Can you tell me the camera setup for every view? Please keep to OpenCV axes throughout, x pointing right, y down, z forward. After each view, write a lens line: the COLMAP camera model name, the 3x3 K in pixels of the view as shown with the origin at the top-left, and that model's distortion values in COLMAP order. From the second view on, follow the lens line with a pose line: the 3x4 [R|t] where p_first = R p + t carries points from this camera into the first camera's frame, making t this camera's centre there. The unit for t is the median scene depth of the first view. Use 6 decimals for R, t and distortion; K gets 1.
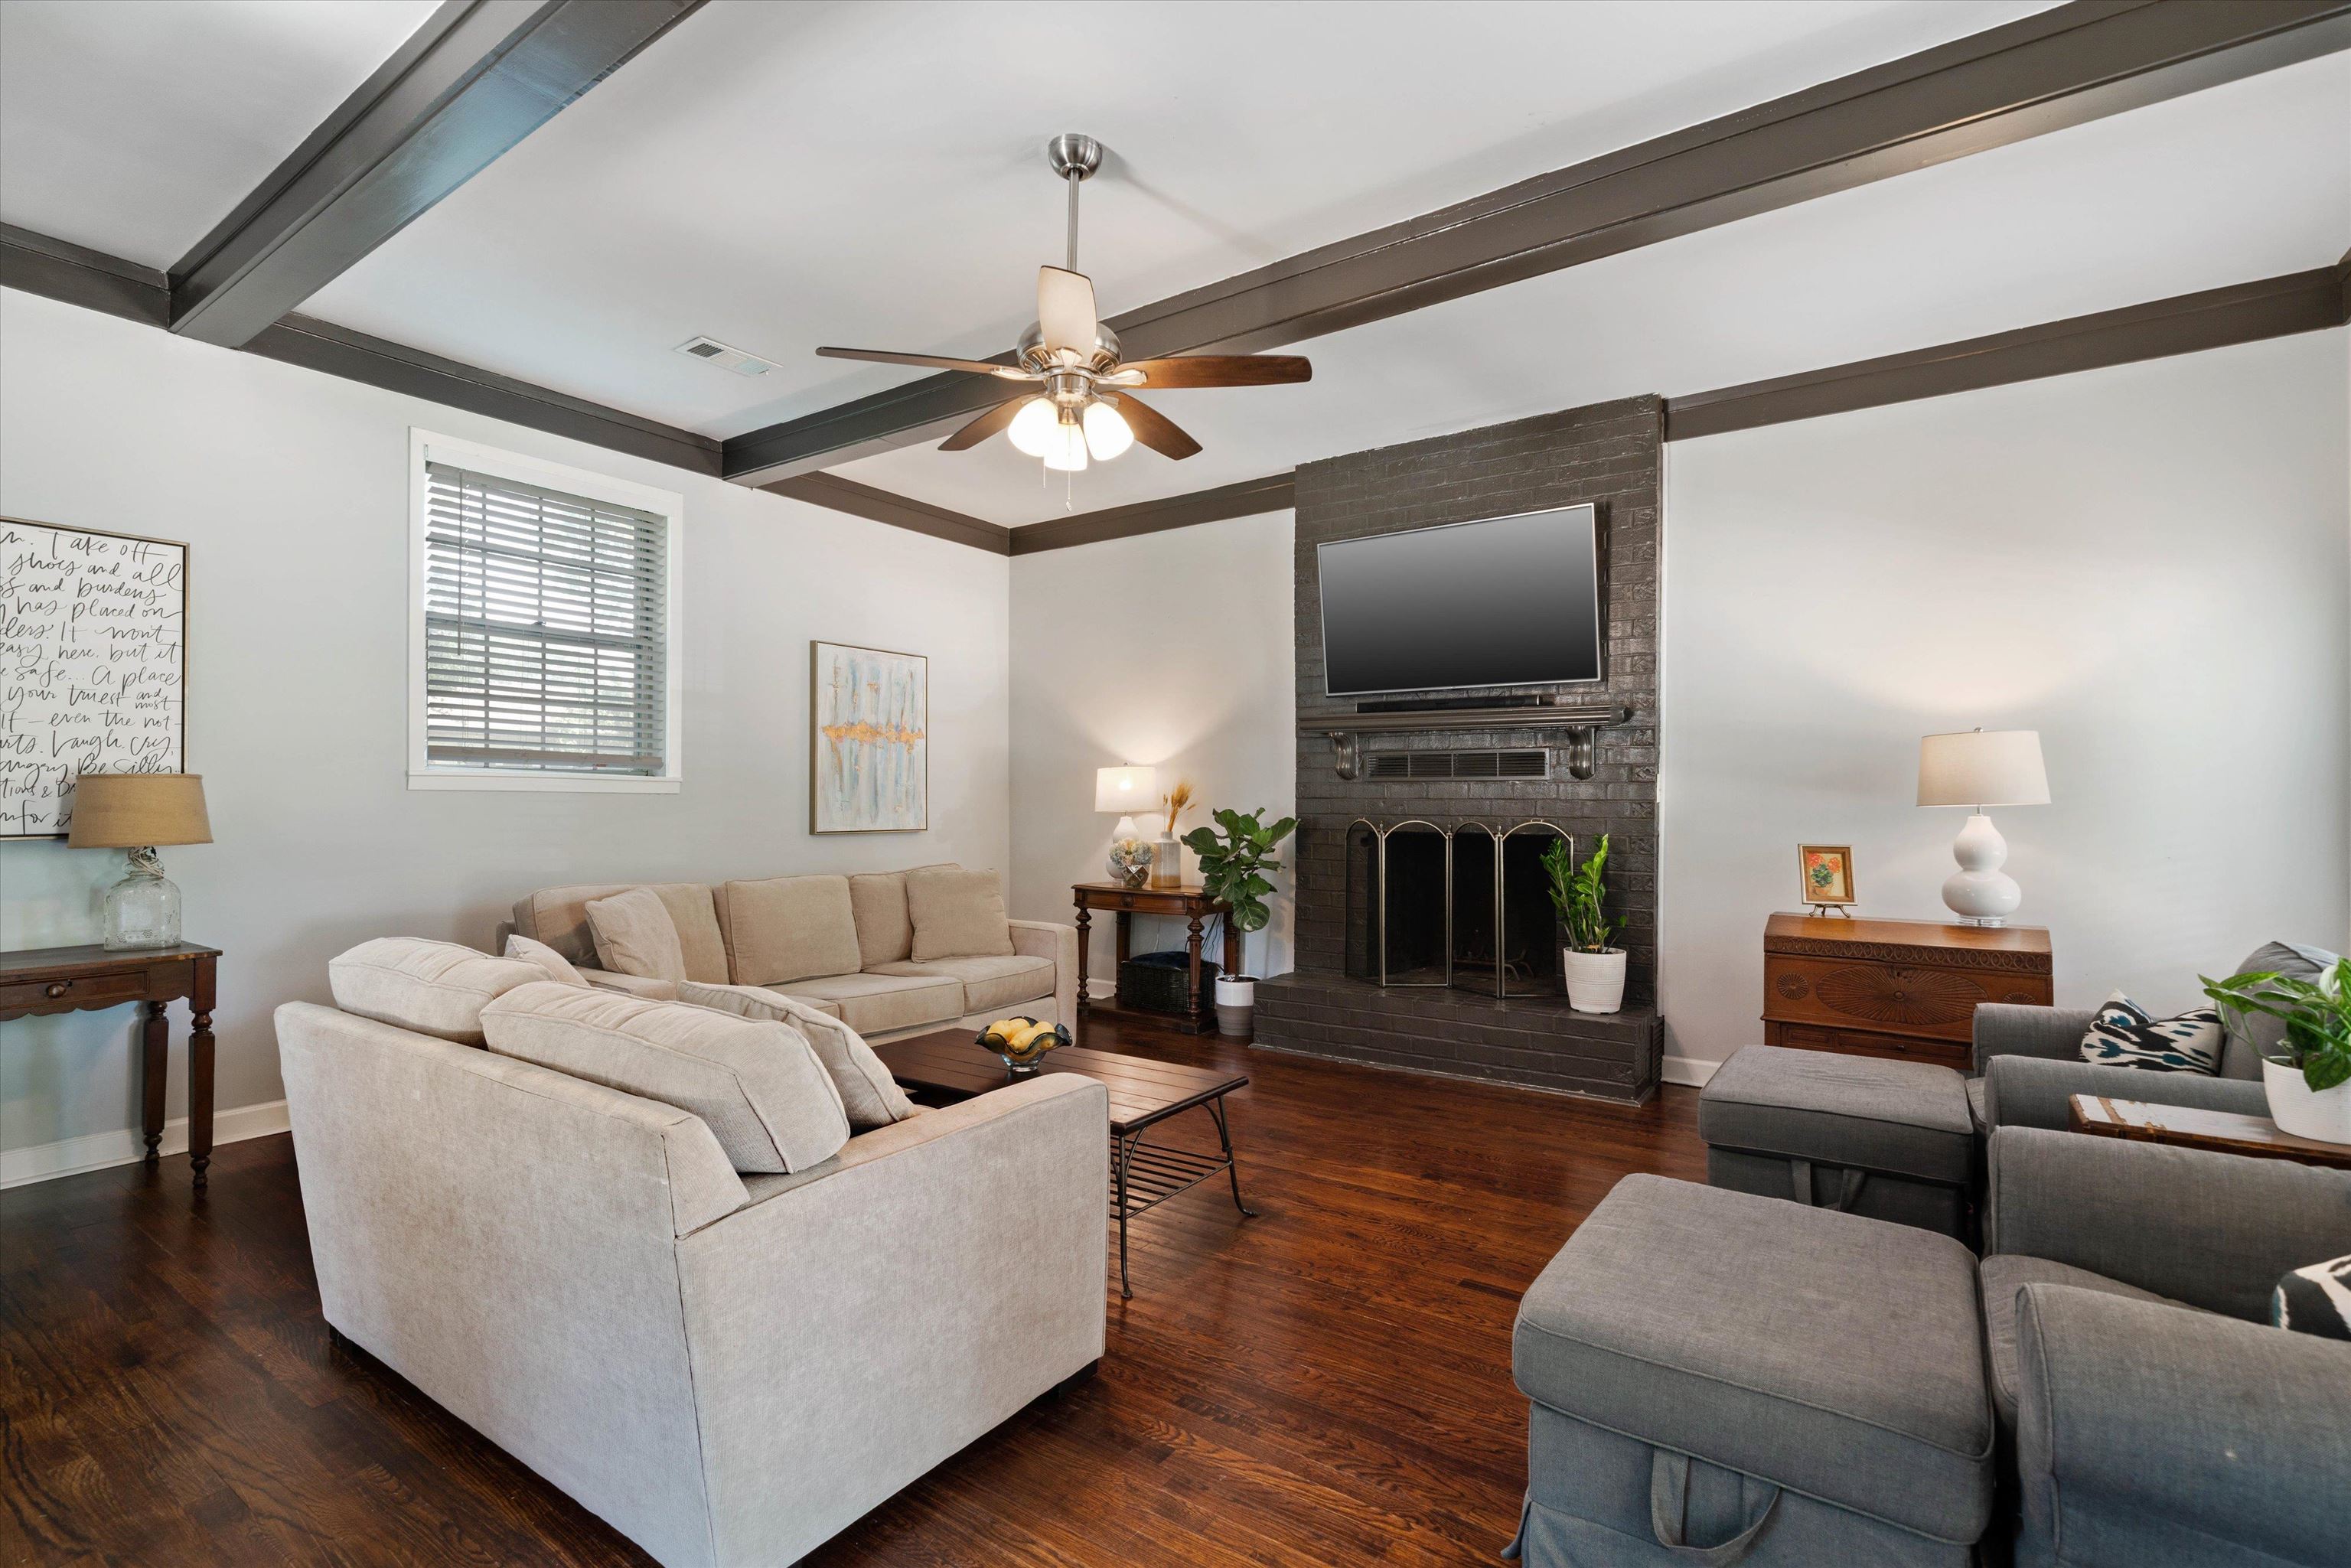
lens RADIAL K [[1079.7, 0, 1182.5], [0, 1079.7, 790.5], [0, 0, 1]] dist [0.000280, 0.000067]
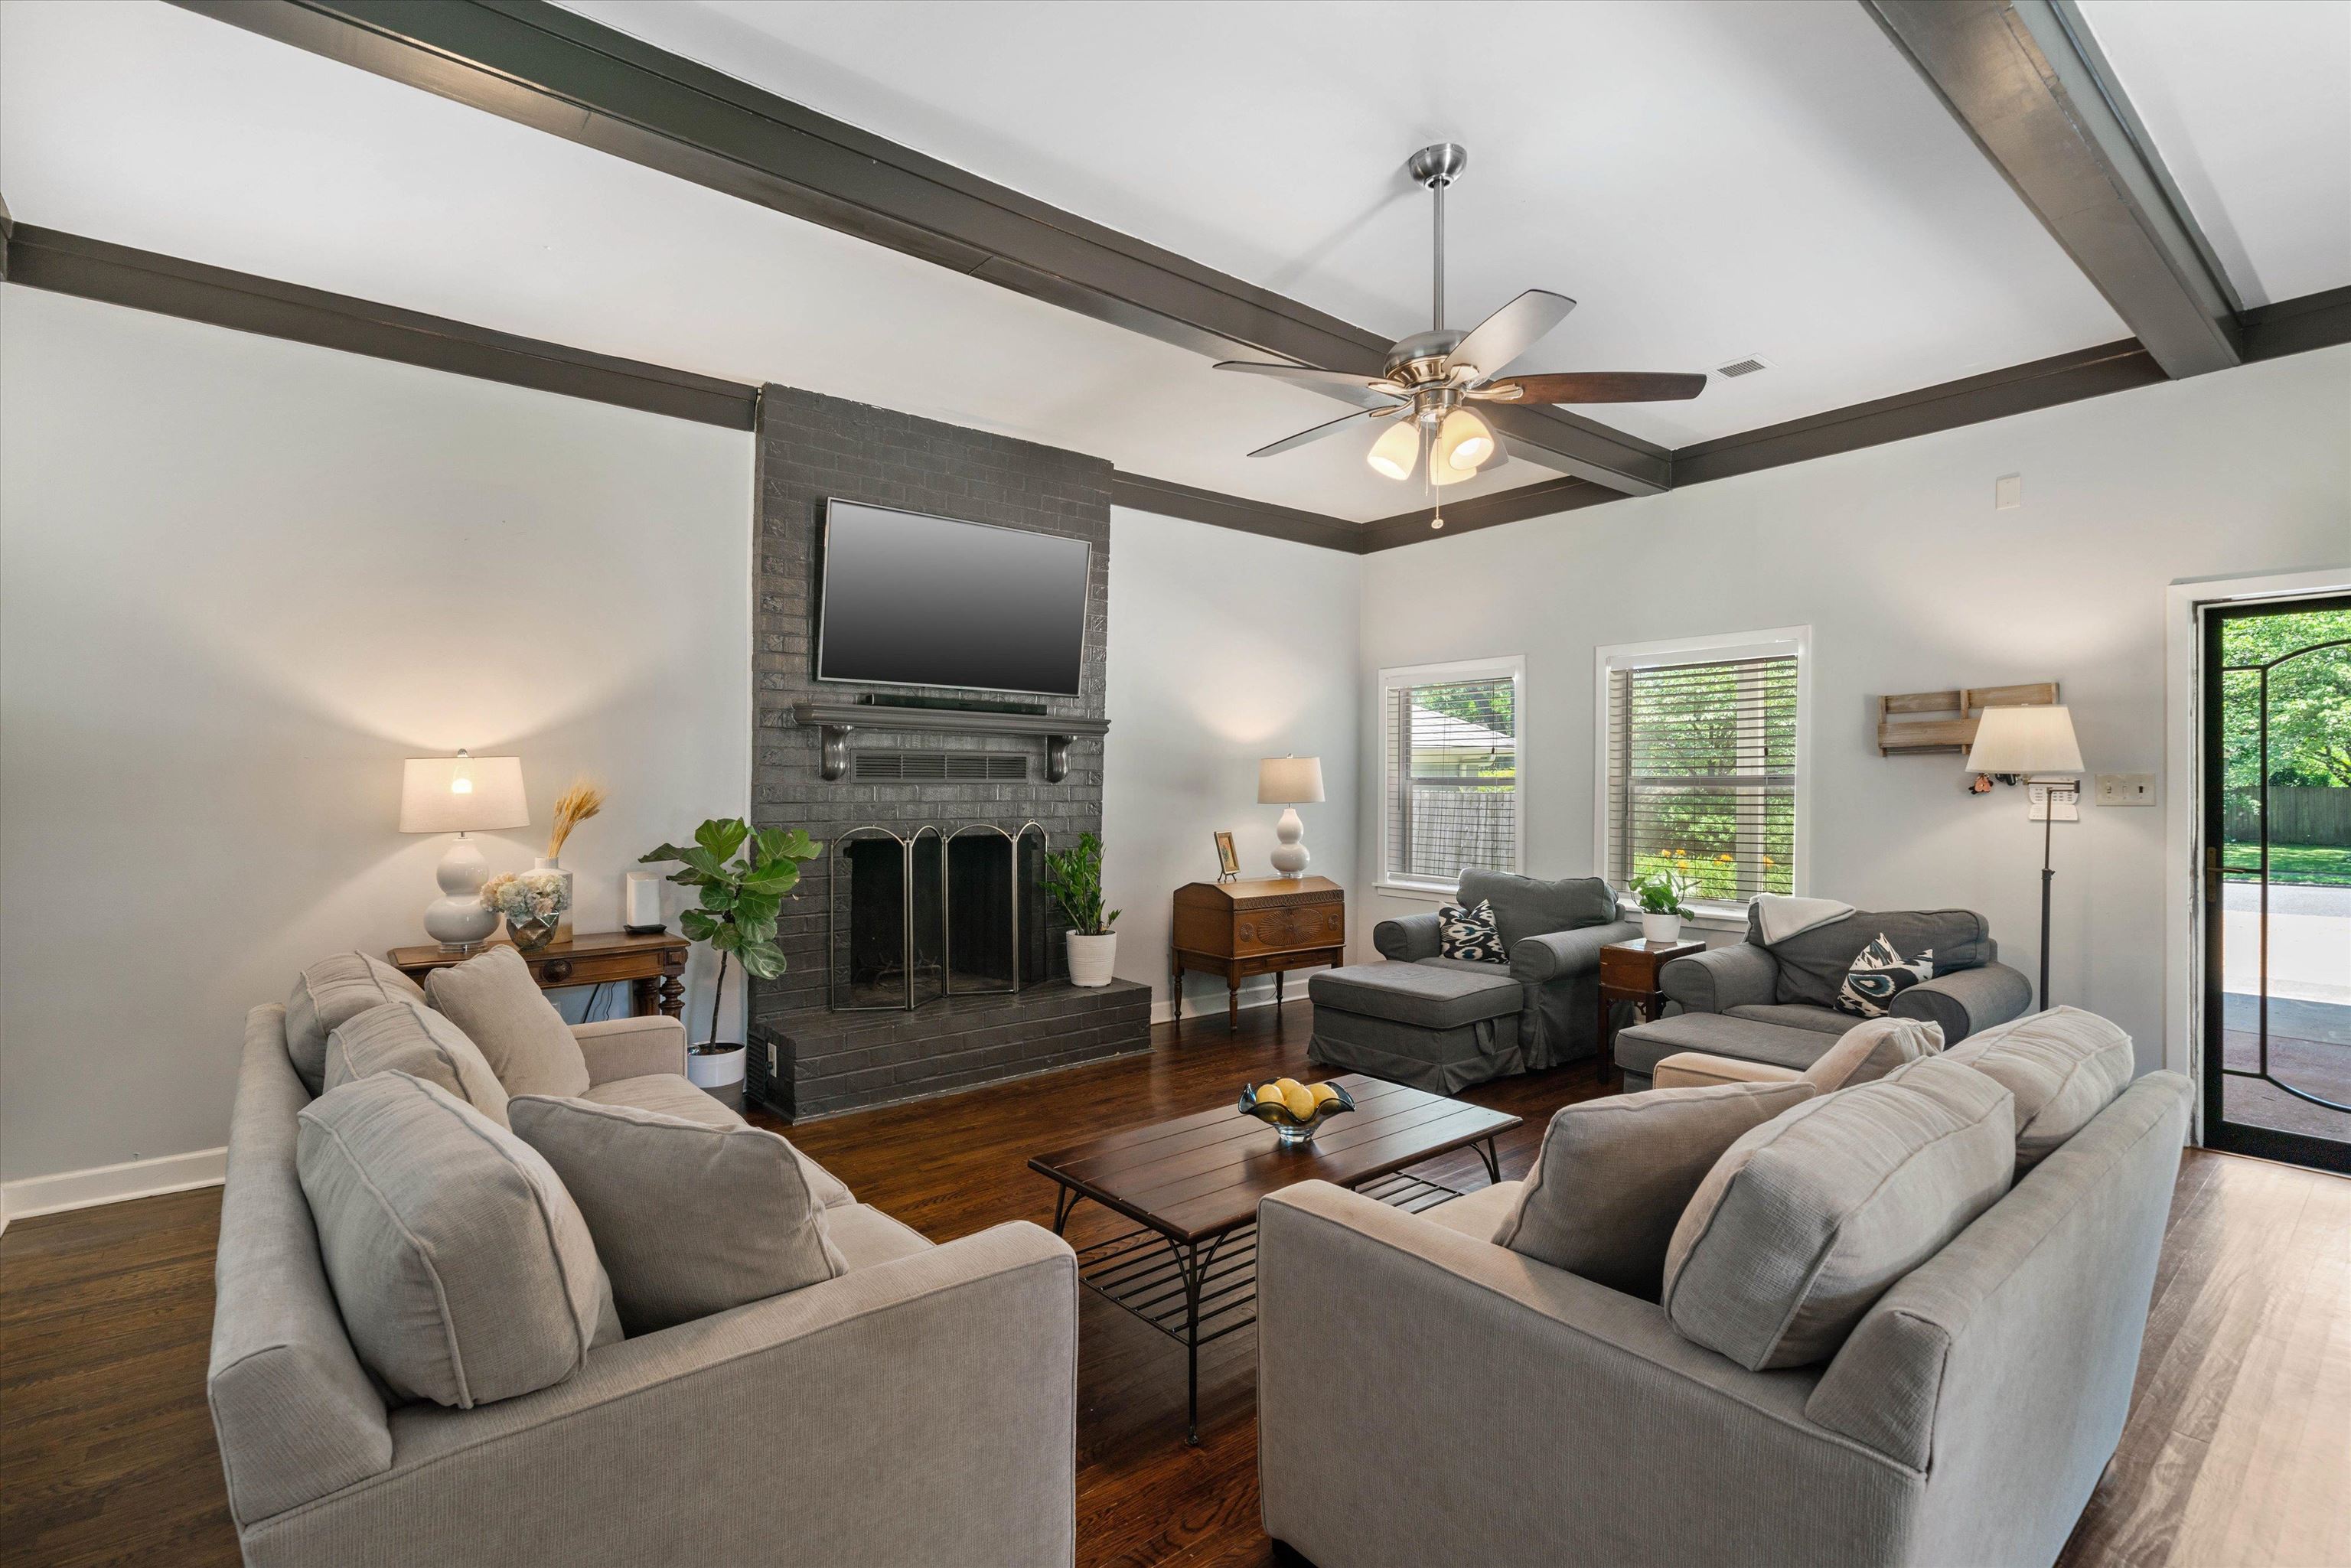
lens RADIAL K [[1079.7, 0, 1172.6], [0, 1079.7, 784.6], [0, 0, 1]] dist [0.000280, 0.000067]
pose [[0.277533, -0.006703, 0.960693, -0.667960], [-0.010963, 0.999888, 0.010144, -0.021263], [-0.960654, -0.013347, 0.277428, 0.572226]]
